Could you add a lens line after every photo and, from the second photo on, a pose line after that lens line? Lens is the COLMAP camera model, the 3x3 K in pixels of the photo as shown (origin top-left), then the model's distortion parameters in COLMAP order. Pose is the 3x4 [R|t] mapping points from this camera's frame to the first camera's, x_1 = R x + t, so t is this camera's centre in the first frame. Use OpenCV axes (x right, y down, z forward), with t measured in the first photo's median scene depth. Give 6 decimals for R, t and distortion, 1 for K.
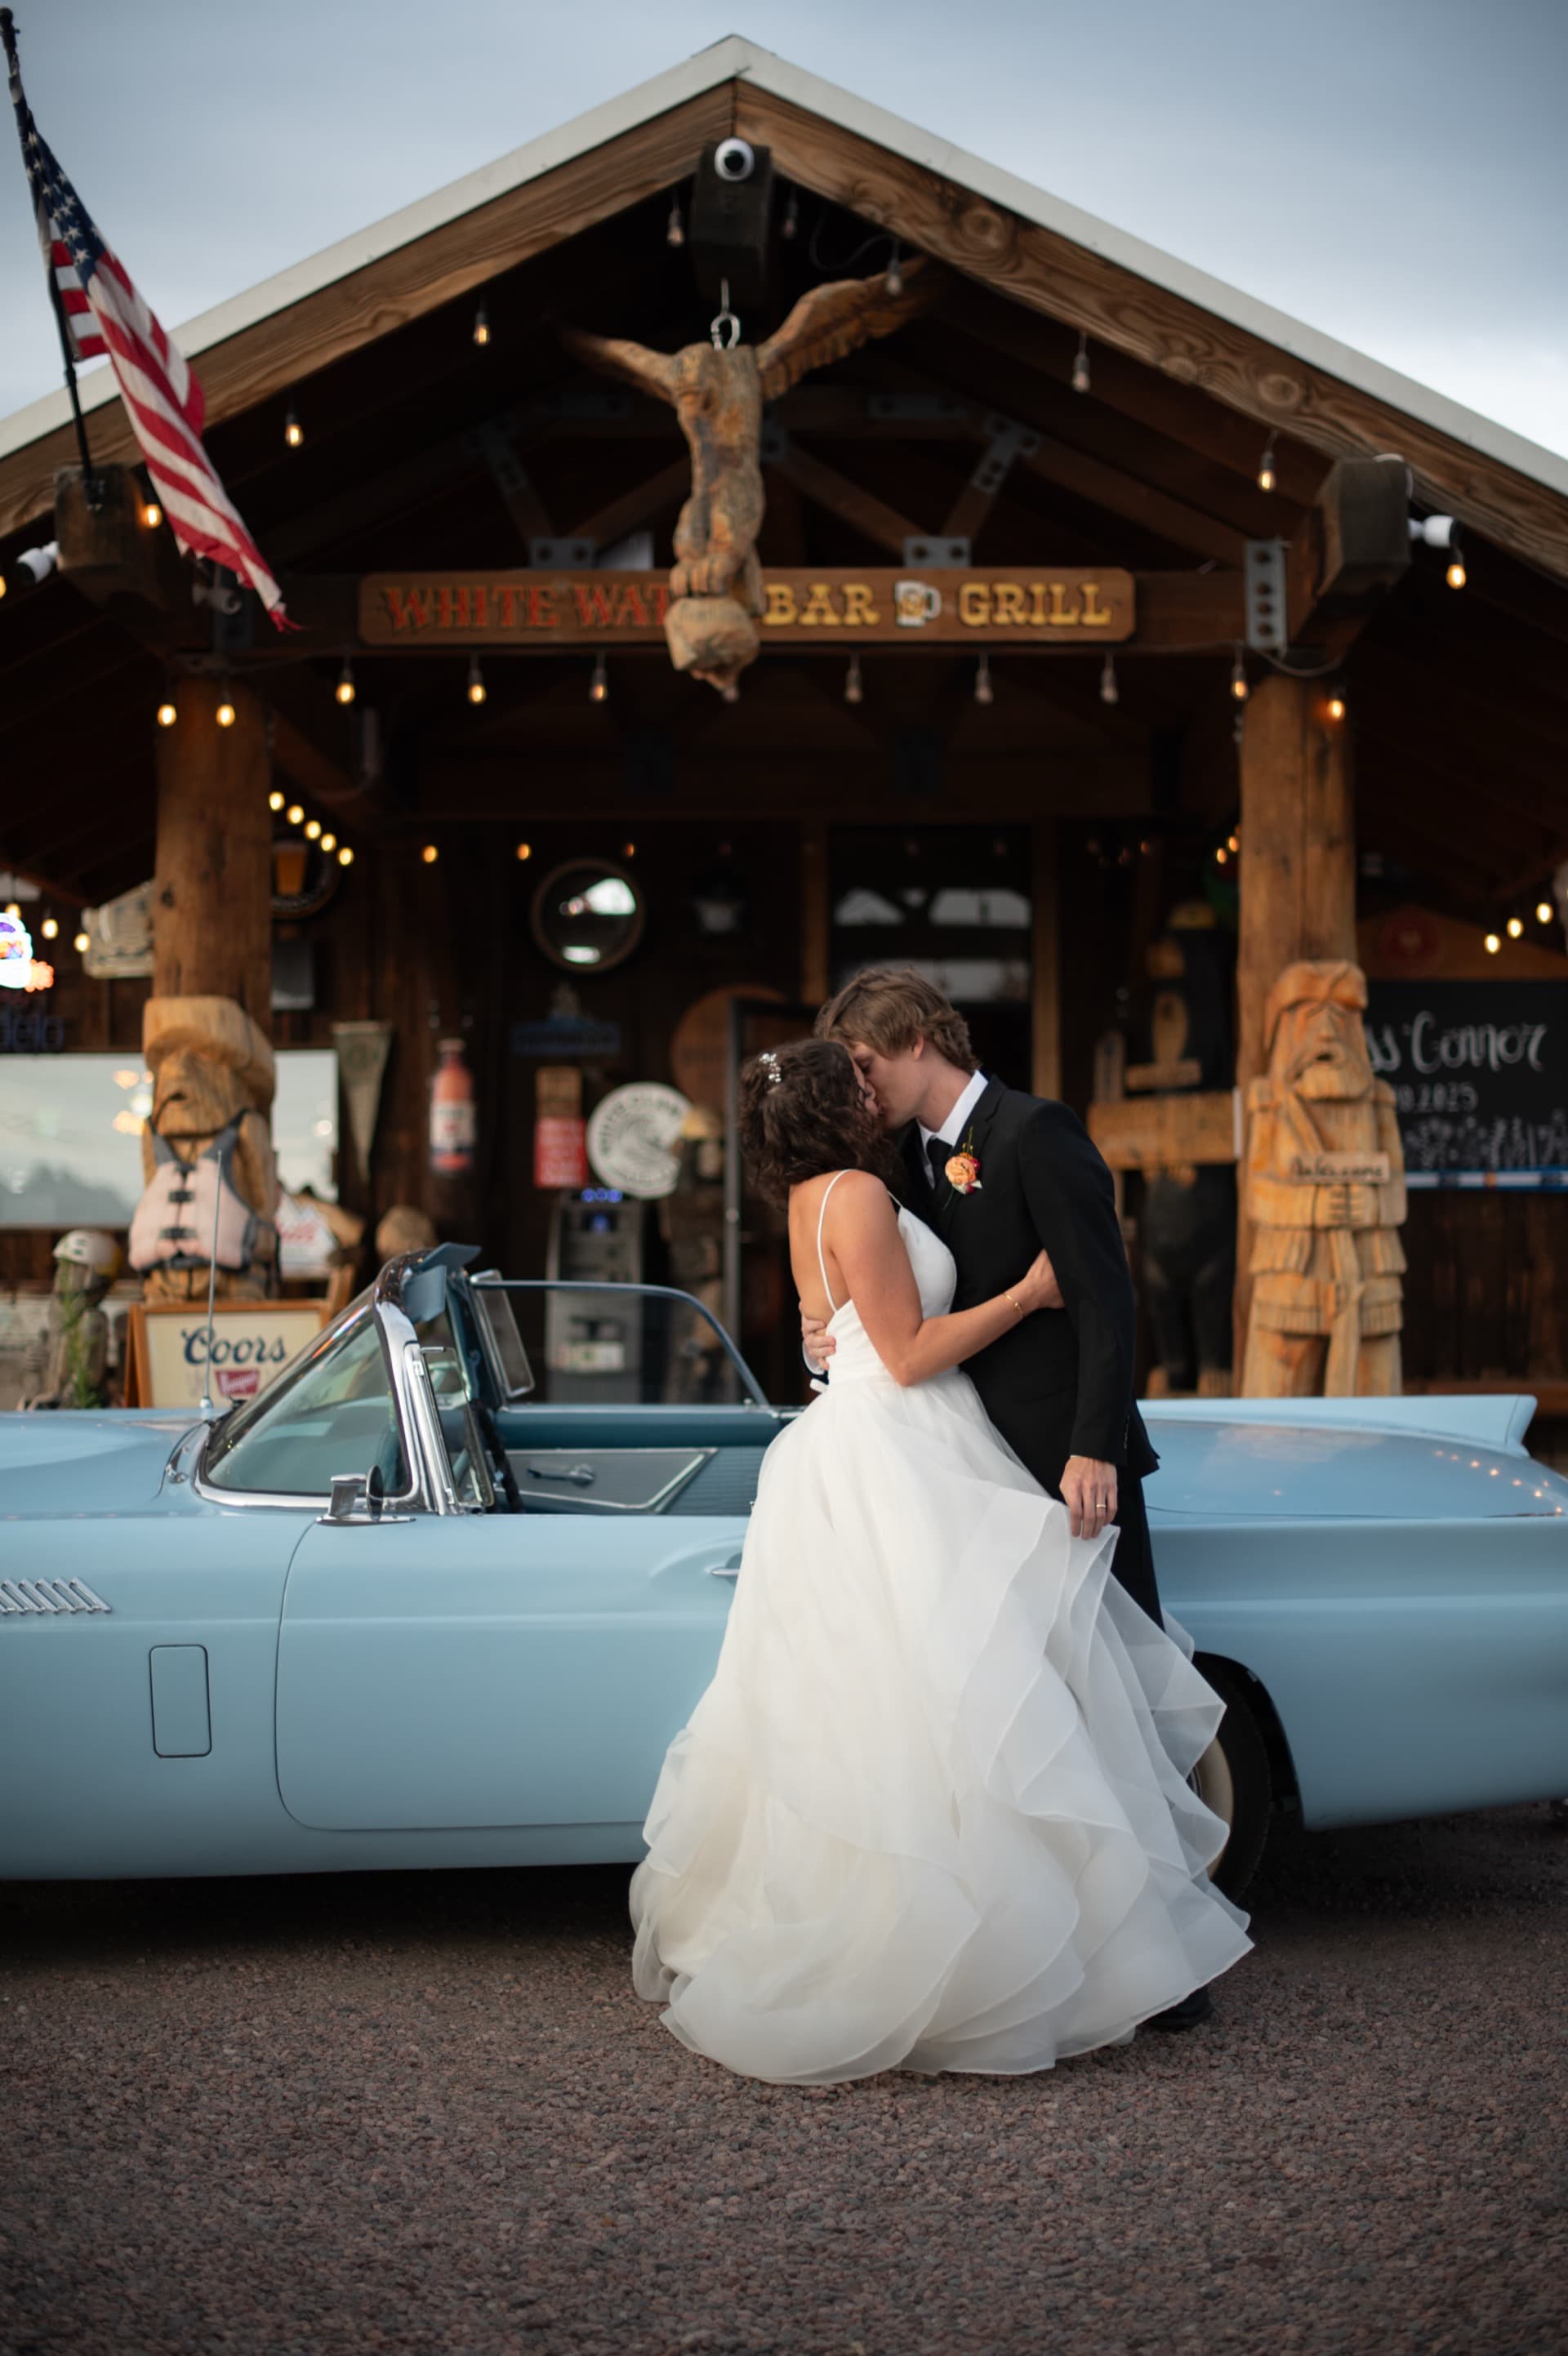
lens RADIAL K [[3555.7, 0, 784.0], [0, 3555.7, 1178.0], [0, 0, 1]] dist [-0.155672, 0.097919]
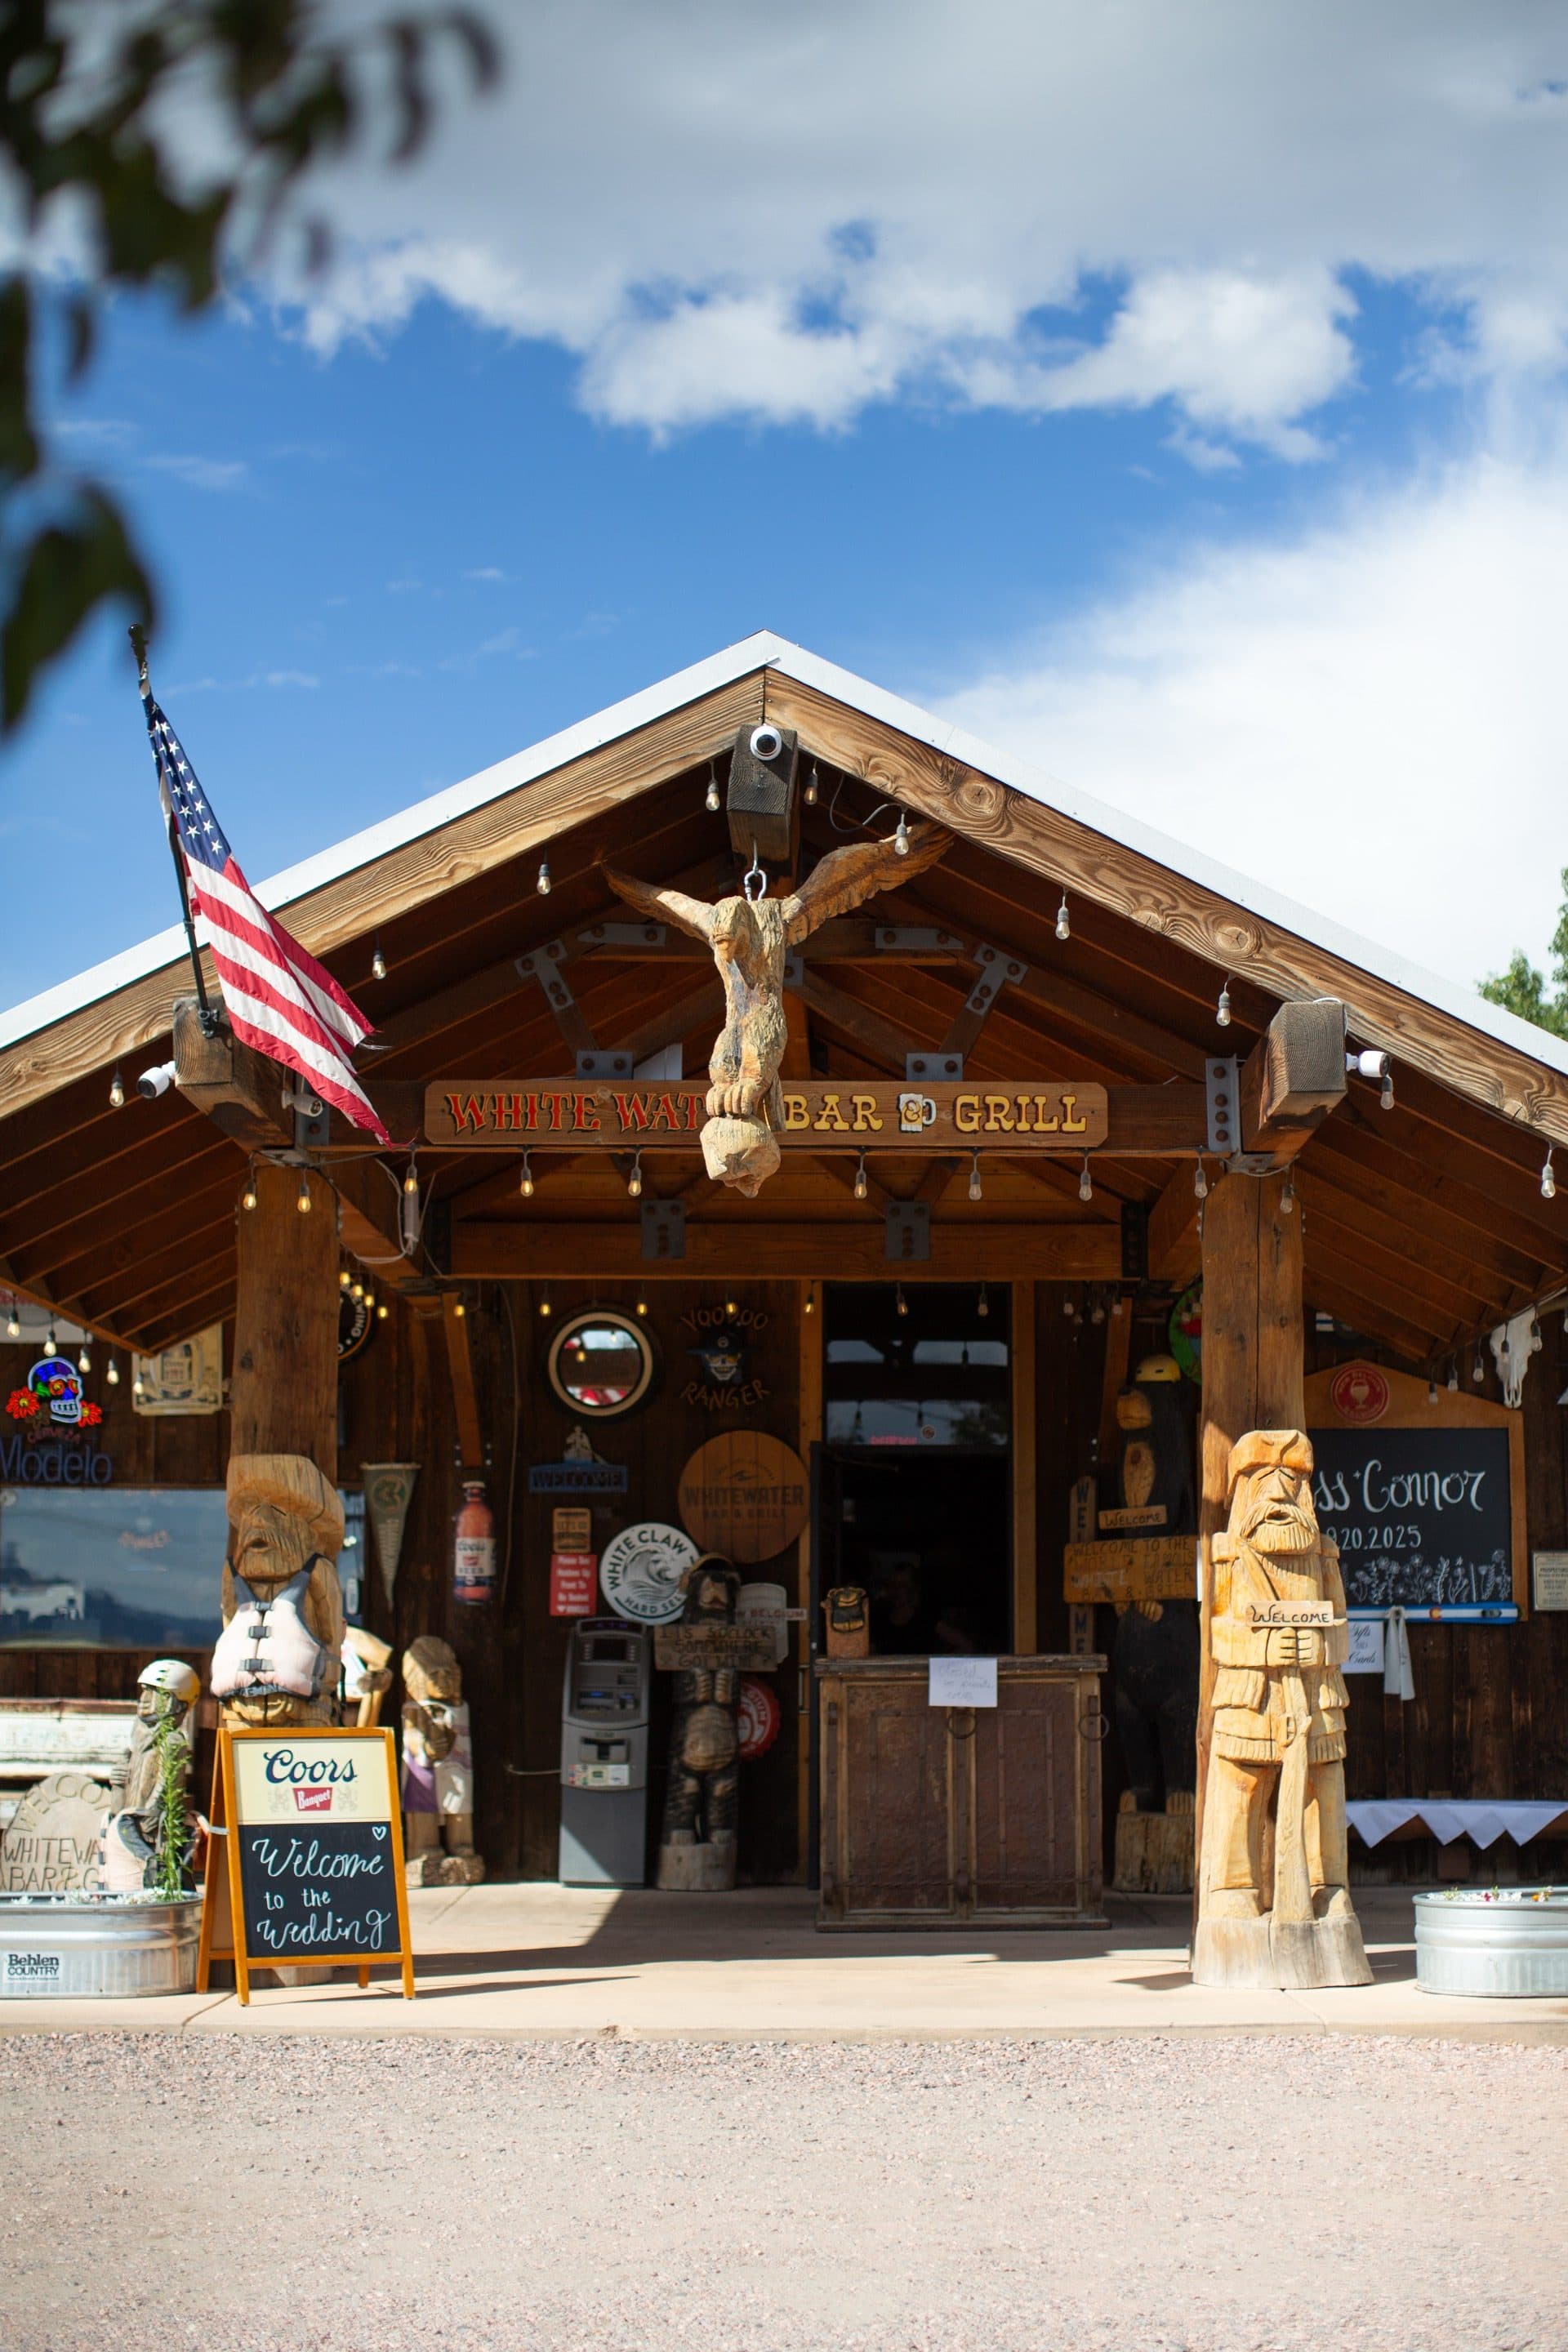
lens RADIAL K [[3549.6, 0, 784.0], [0, 3549.6, 1176.0], [0, 0, 1]] dist [-0.155672, 0.097919]
pose [[0.999932, 0.007331, 0.009105, -0.015710], [-0.006222, 0.993193, -0.116313, -0.009439], [-0.009896, 0.116249, 0.993171, -0.132024]]
